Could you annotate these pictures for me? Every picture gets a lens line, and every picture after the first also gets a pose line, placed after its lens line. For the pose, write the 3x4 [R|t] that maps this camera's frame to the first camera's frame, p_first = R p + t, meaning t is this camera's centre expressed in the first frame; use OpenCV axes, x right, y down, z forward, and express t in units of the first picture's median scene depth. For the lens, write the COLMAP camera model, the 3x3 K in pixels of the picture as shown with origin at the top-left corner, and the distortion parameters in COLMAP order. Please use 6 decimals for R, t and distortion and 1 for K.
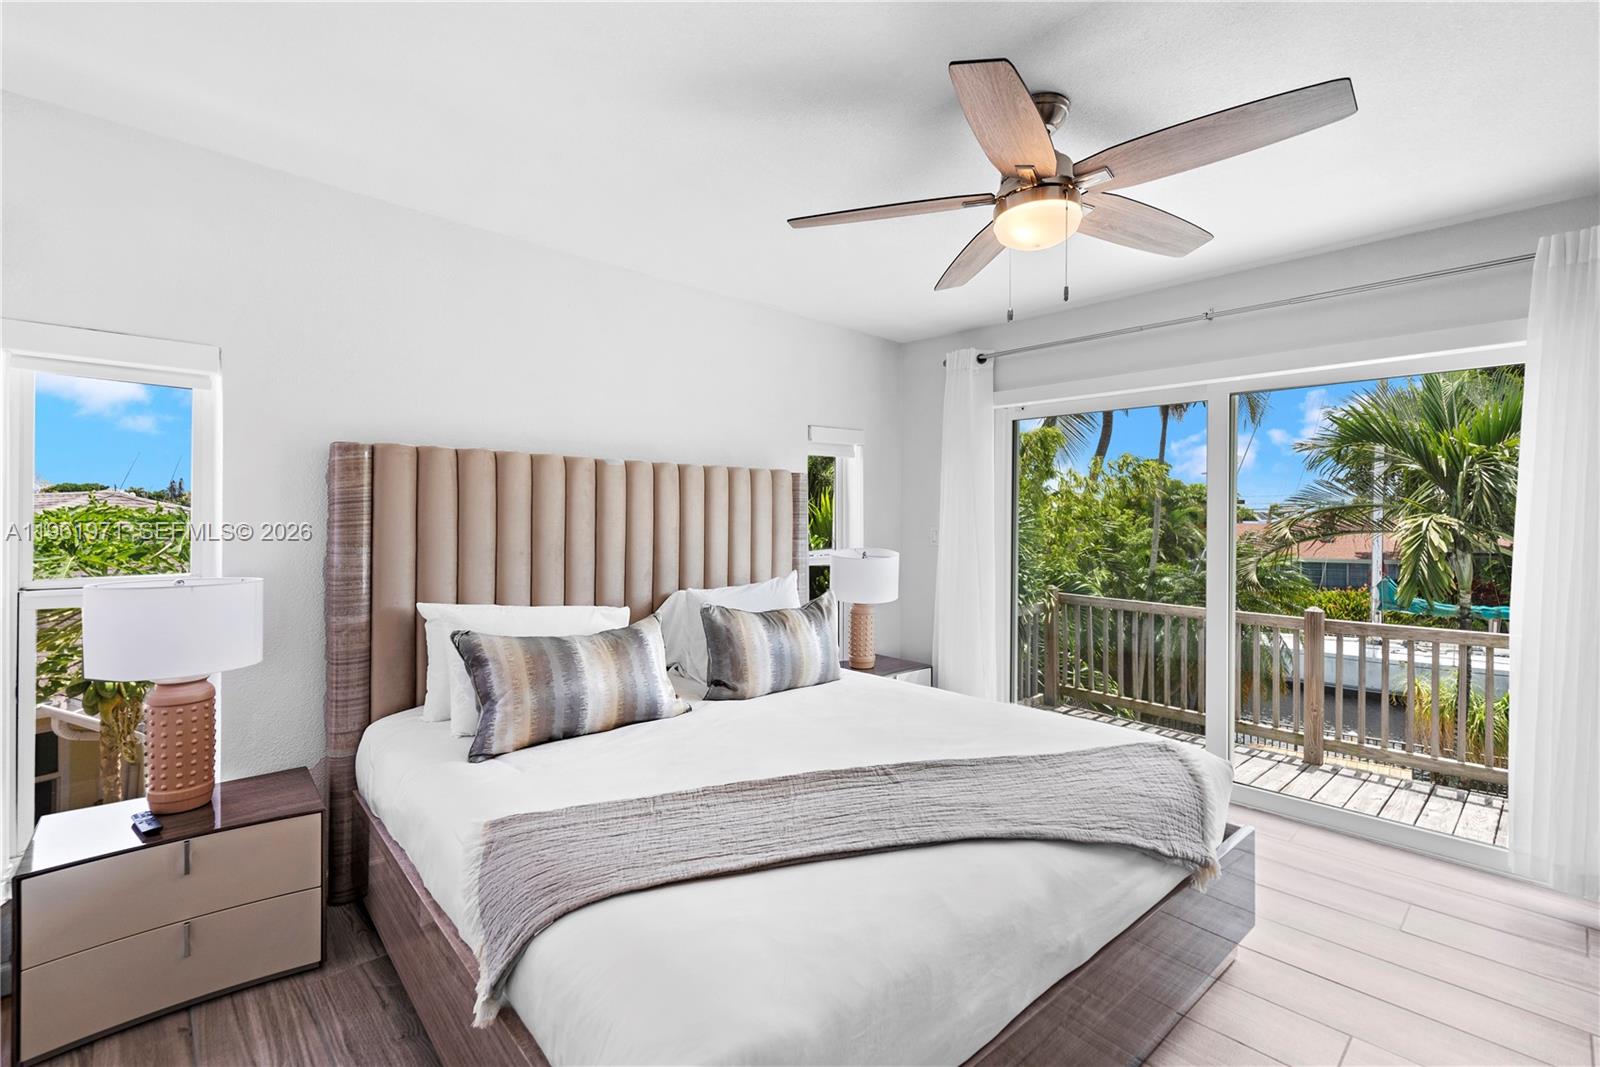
lens RADIAL K [[724.2, 0, 795.6], [0, 724.2, 526.2], [0, 0, 1]] dist [0.010168, -0.001727]
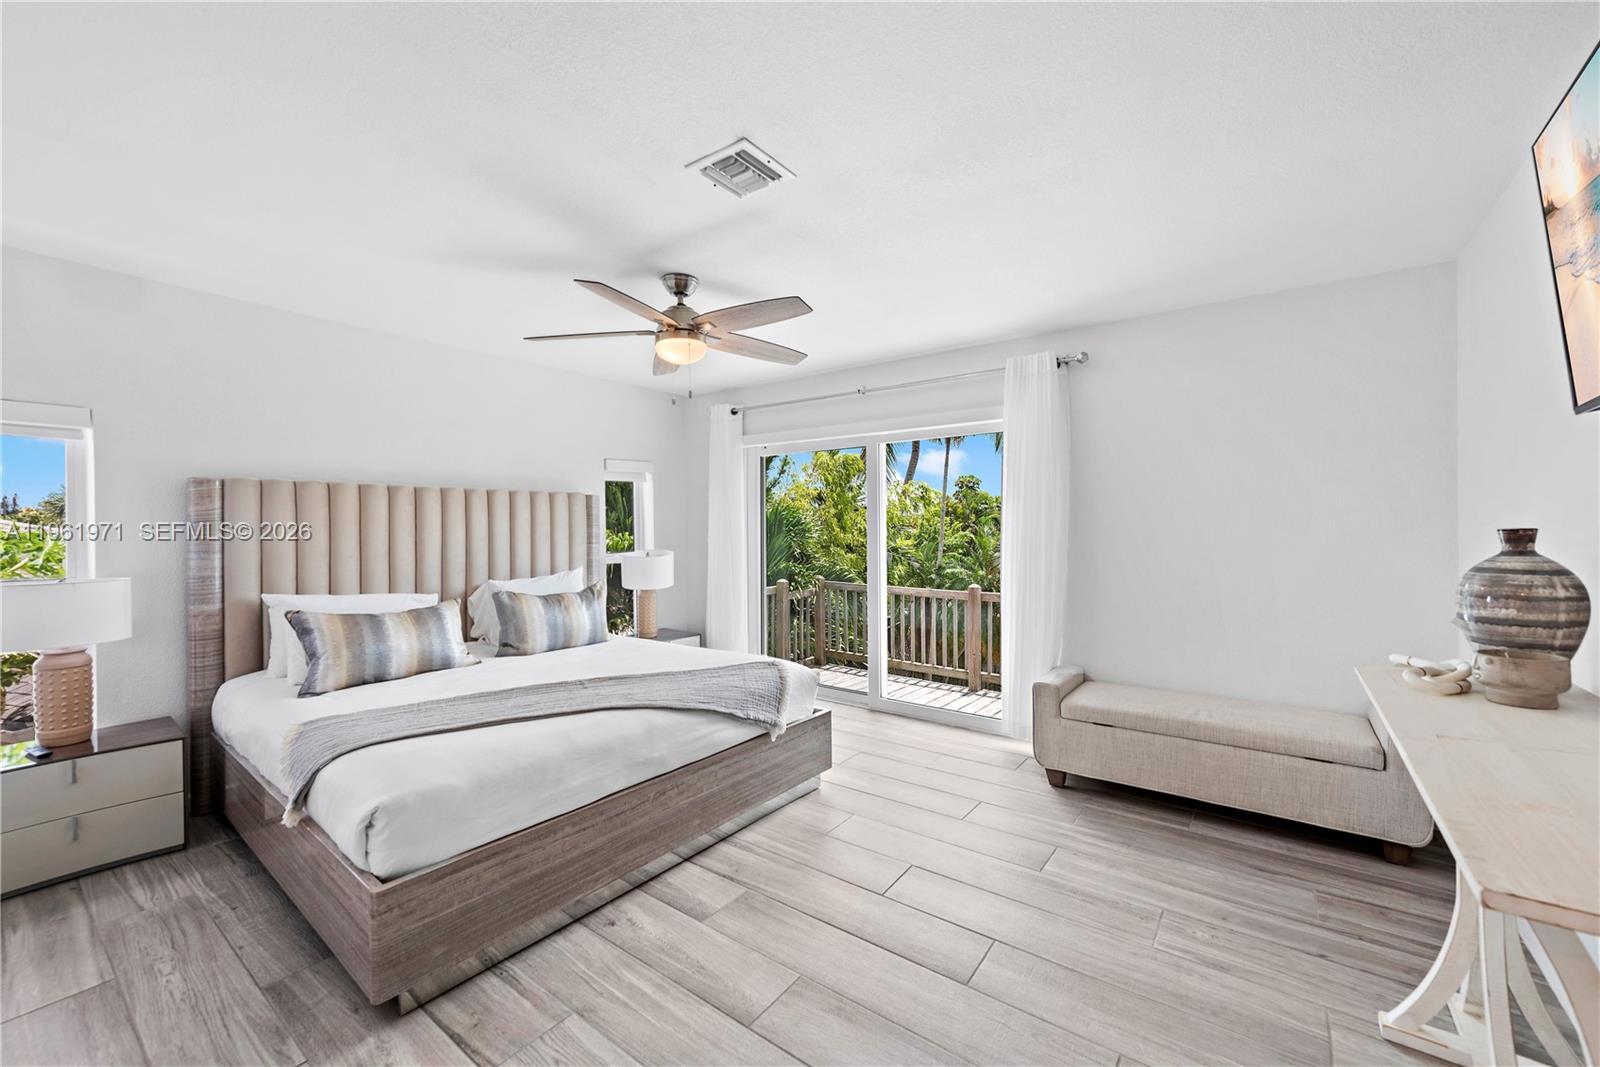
lens RADIAL K [[633.3, 0, 803.8], [0, 633.3, 534.0], [0, 0, 1]] dist [0.000169, -0.000417]
pose [[0.981386, -0.015055, 0.191455, 0.273933], [0.014855, 0.999887, 0.002478, 0.004450], [-0.191471, 0.000412, 0.981498, -0.395711]]
